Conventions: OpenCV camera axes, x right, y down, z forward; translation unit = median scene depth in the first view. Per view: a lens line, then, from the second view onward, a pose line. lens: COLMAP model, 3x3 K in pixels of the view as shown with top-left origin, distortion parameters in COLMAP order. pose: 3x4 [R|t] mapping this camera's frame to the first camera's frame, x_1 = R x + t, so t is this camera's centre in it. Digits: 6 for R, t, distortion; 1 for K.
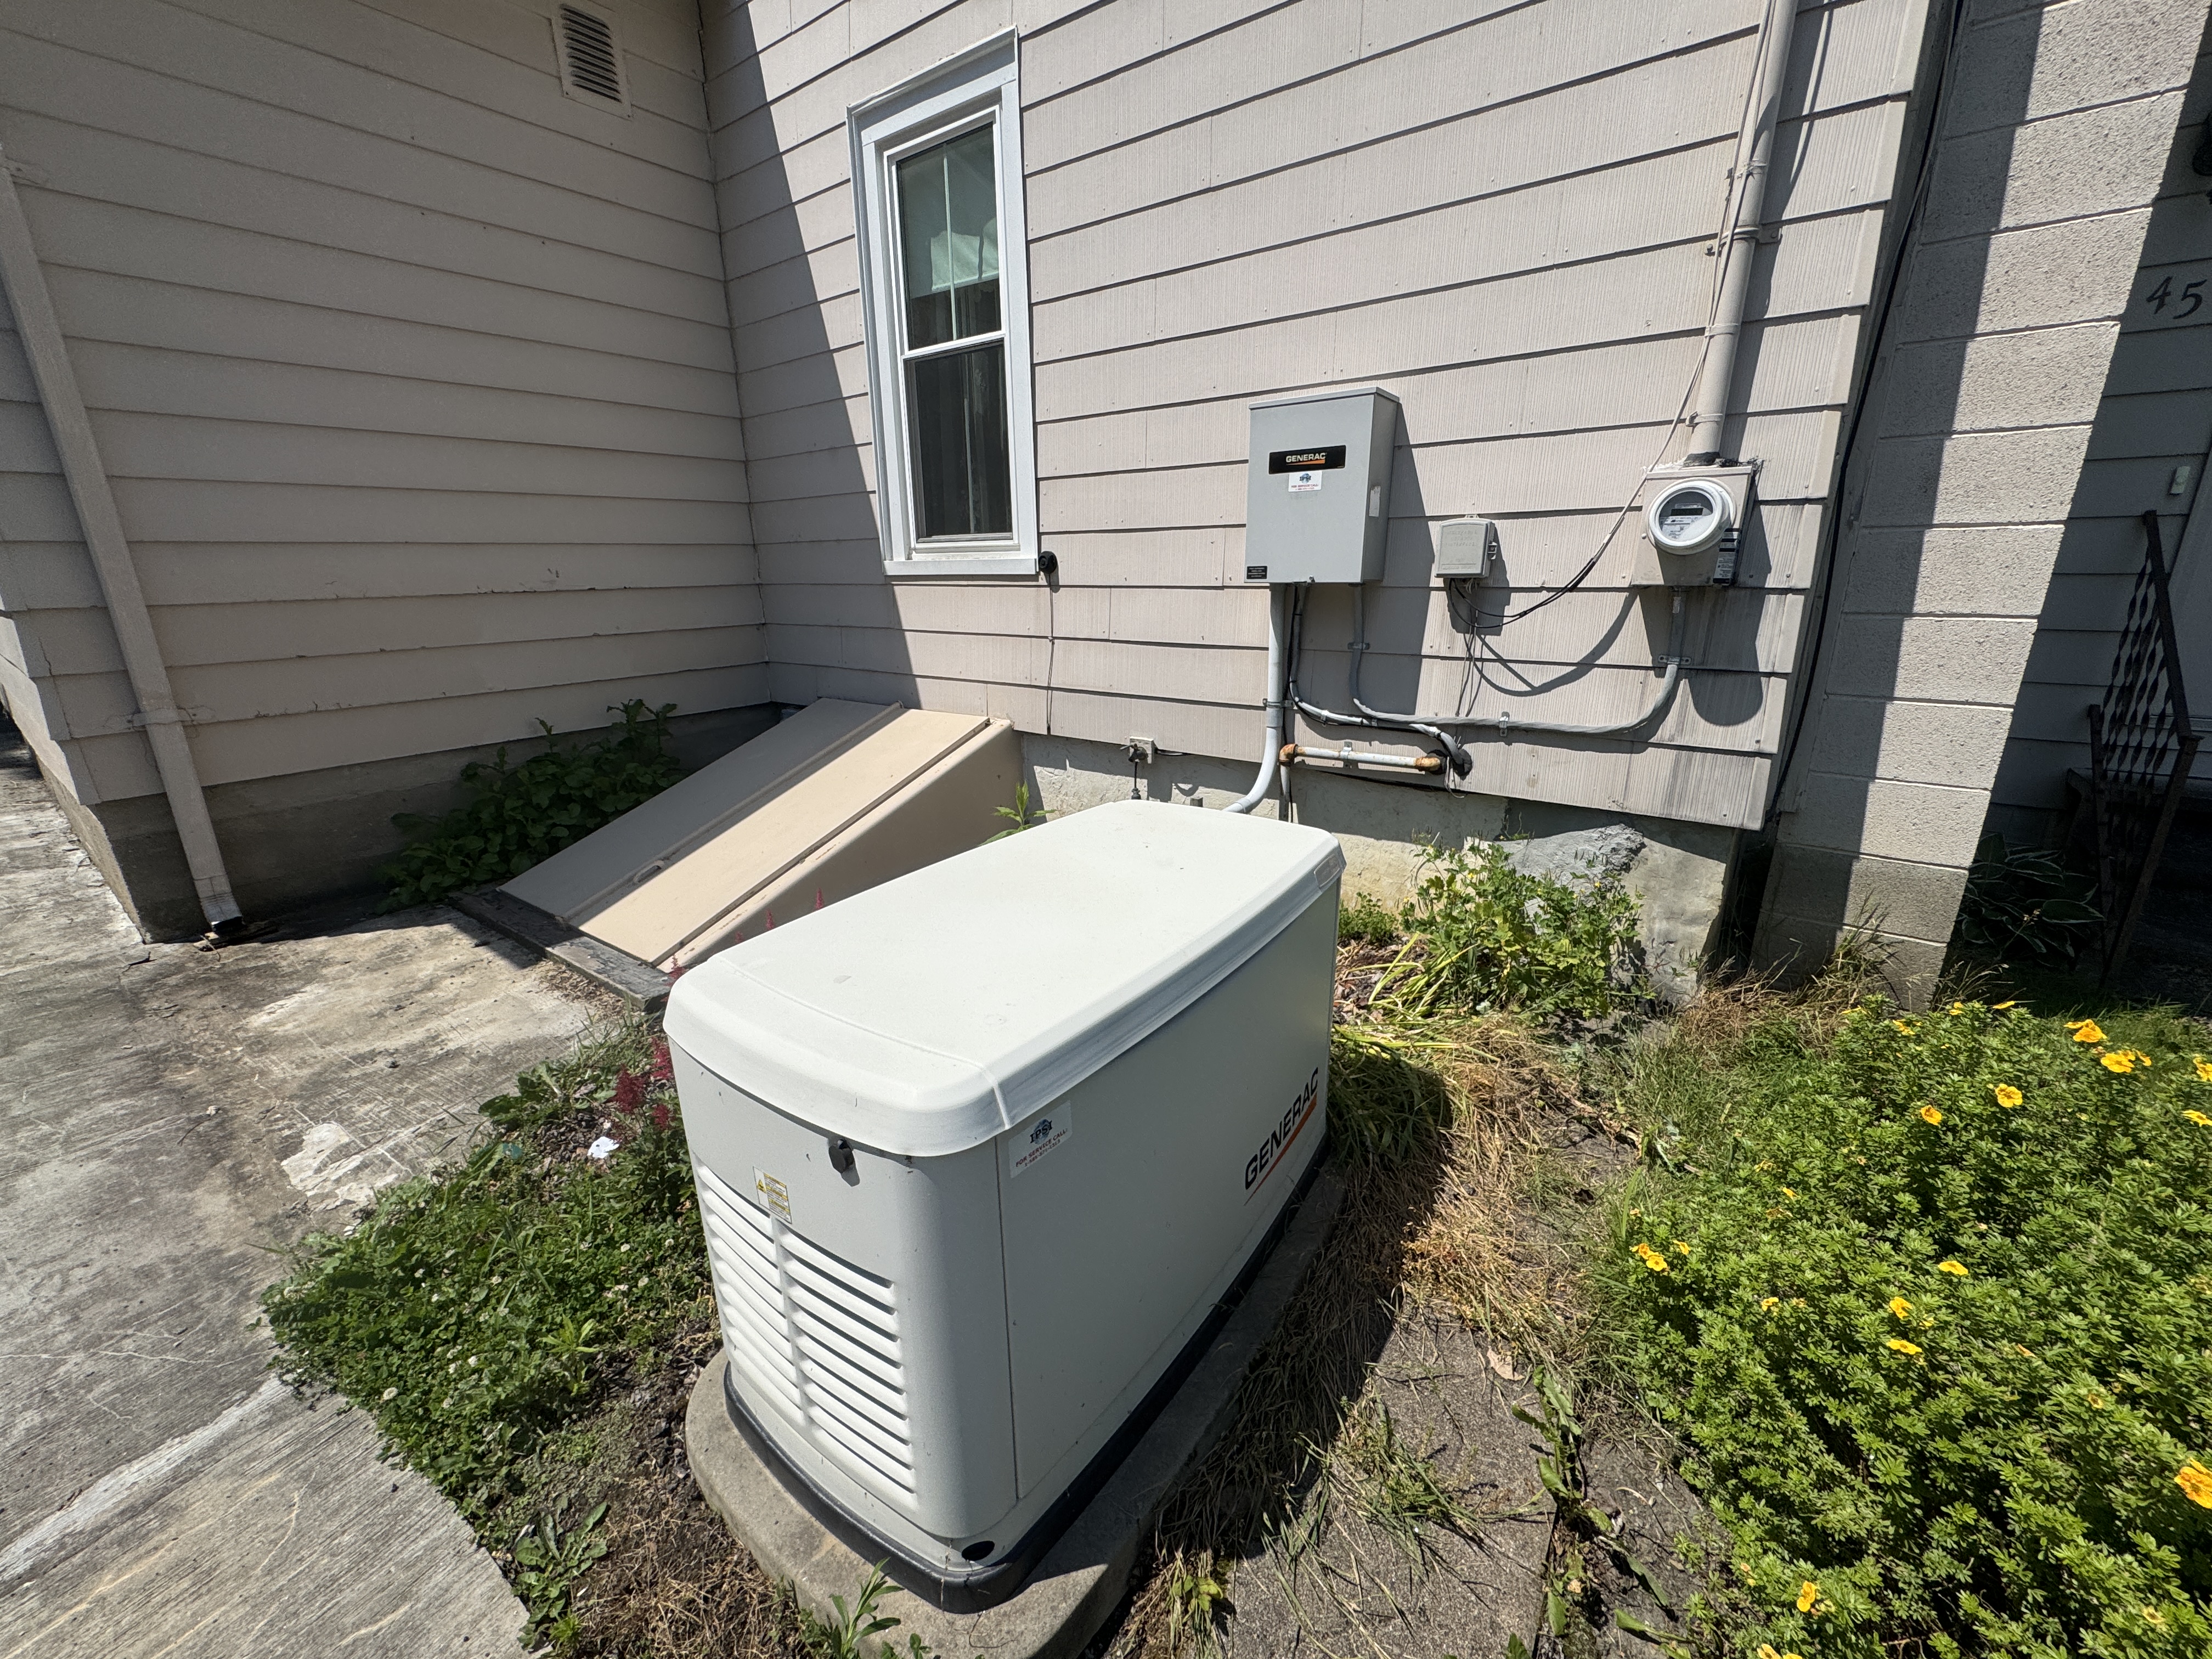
lens RADIAL K [[877.8, 0, 1107.9], [0, 877.8, 830.9], [0, 0, 1]] dist [-0.000930, -0.000038]
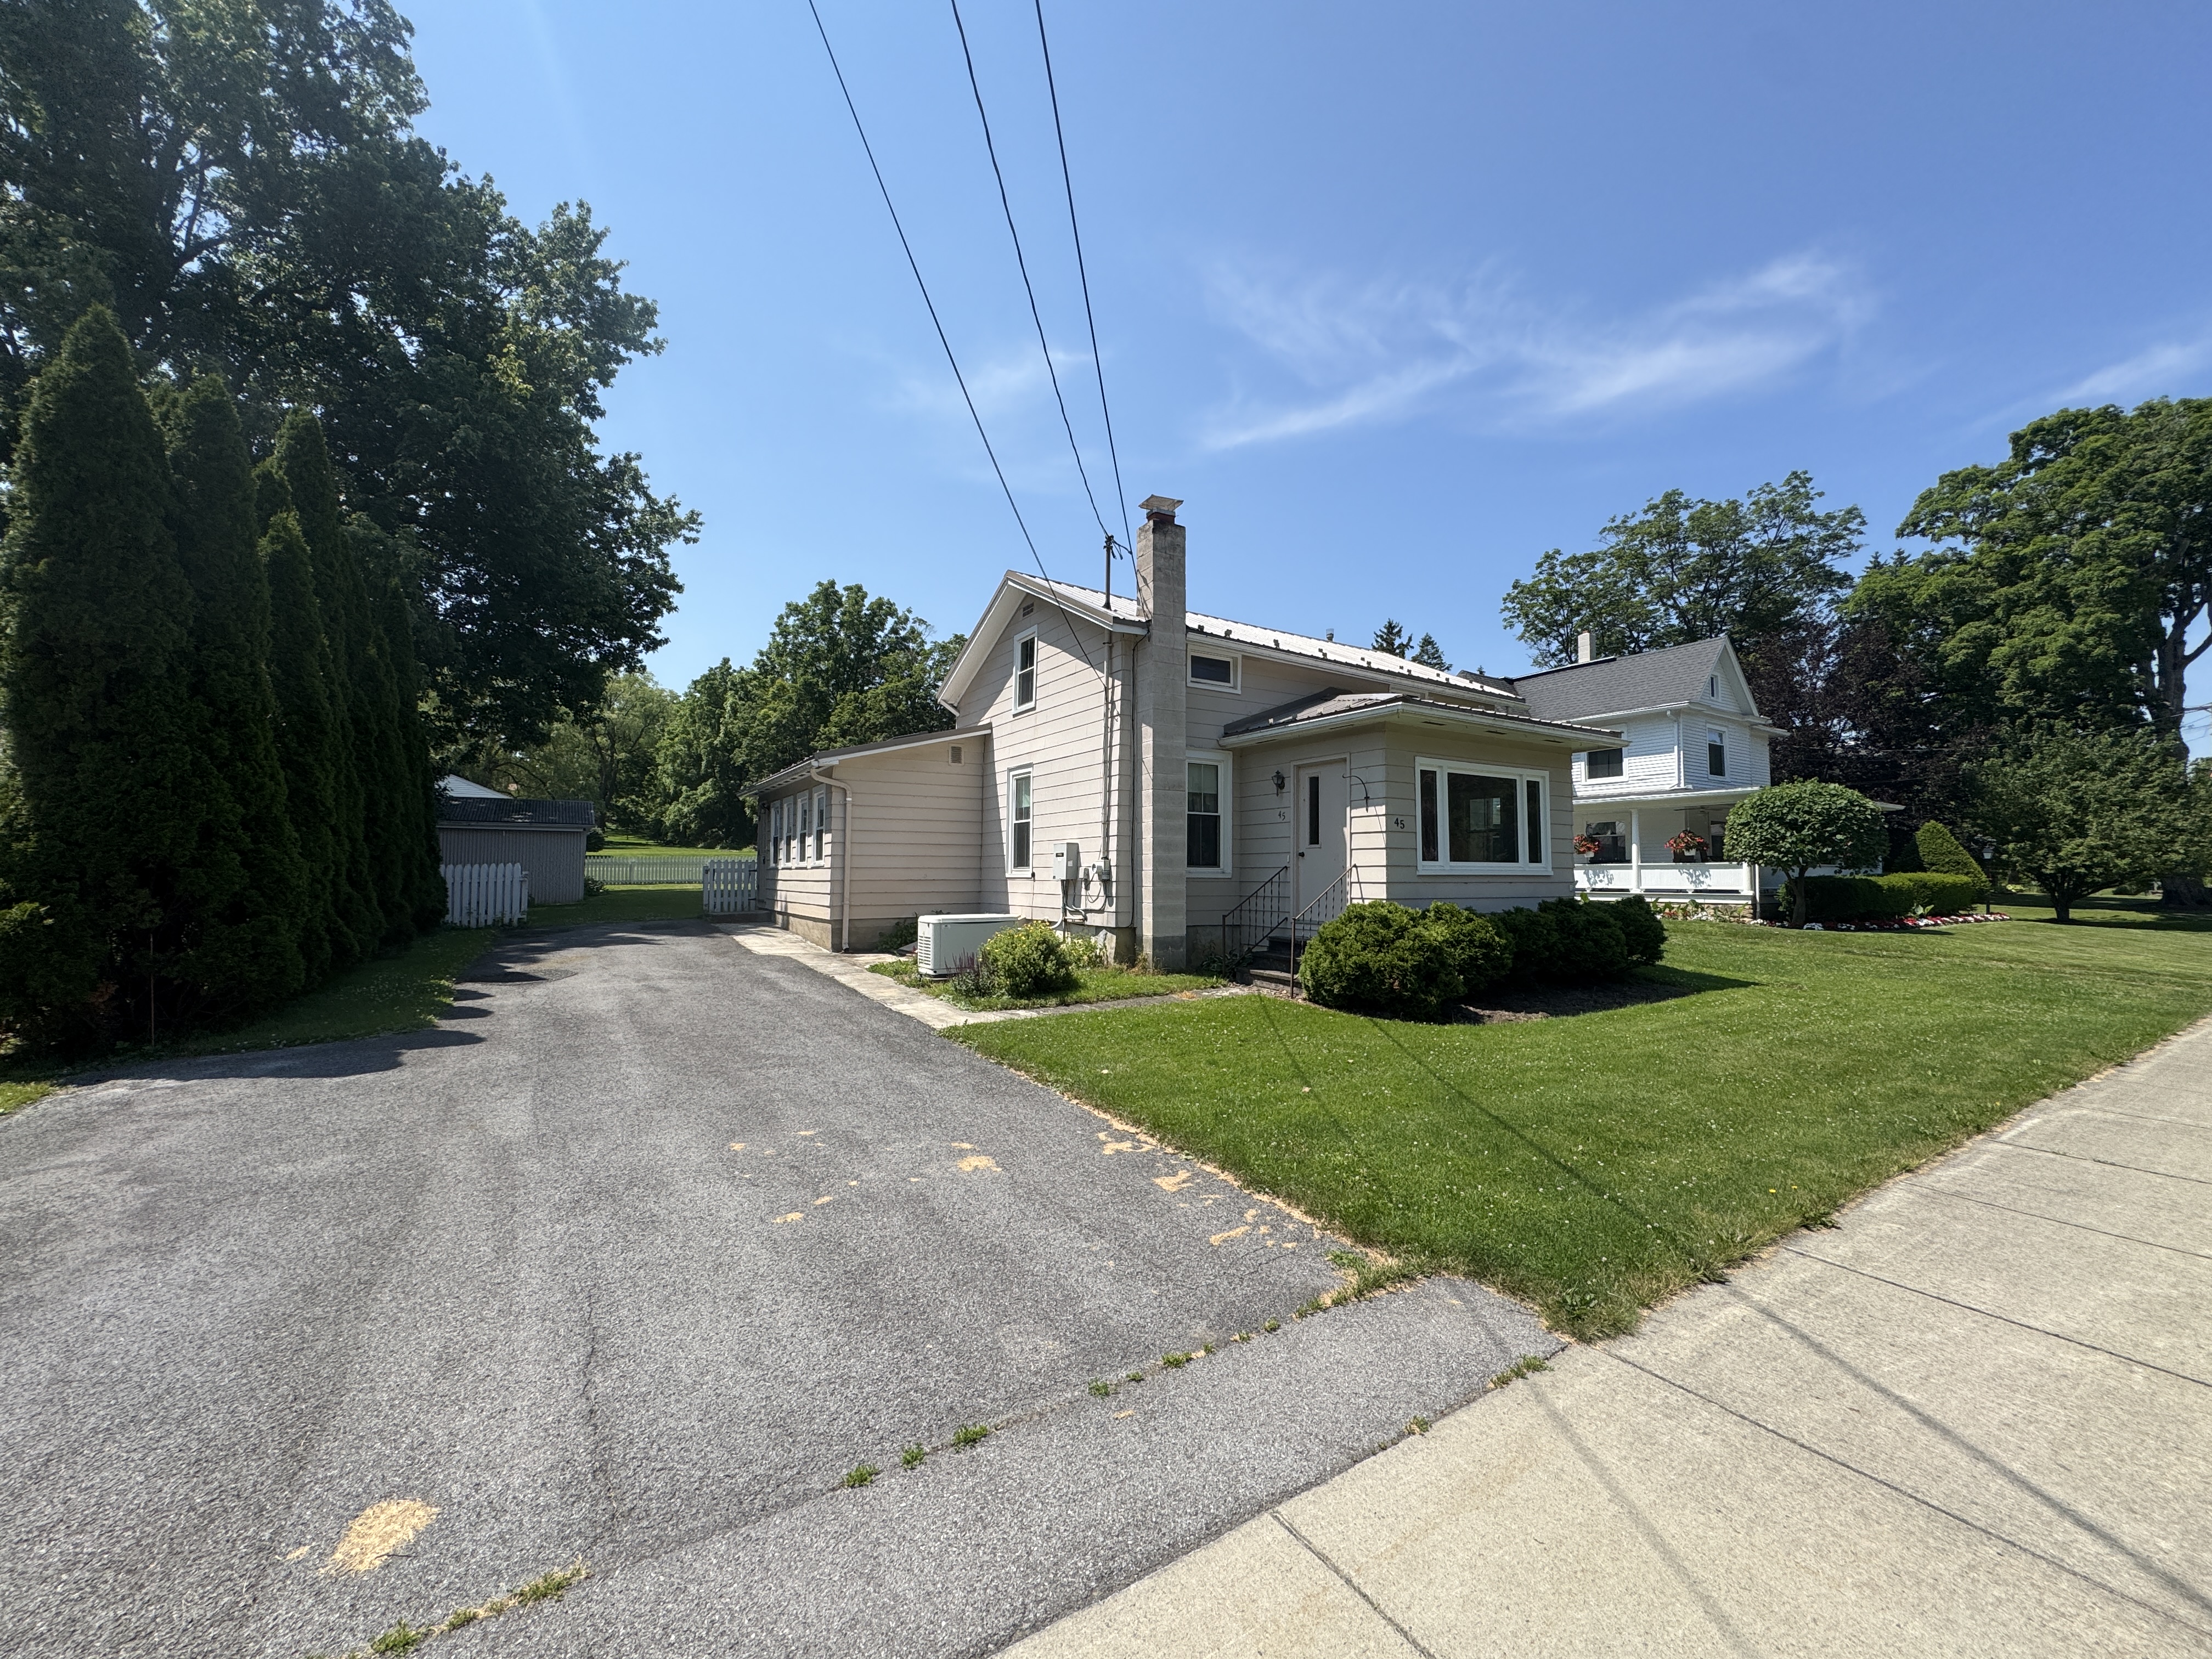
lens RADIAL K [[877.8, 0, 1107.9], [0, 877.8, 830.9], [0, 0, 1]] dist [-0.000930, -0.000038]
pose [[0.931487, -0.002544, -0.363767, 2.096787], [-0.121497, 0.940379, -0.317690, 0.898853], [0.342887, 0.340120, 0.875641, -2.994708]]
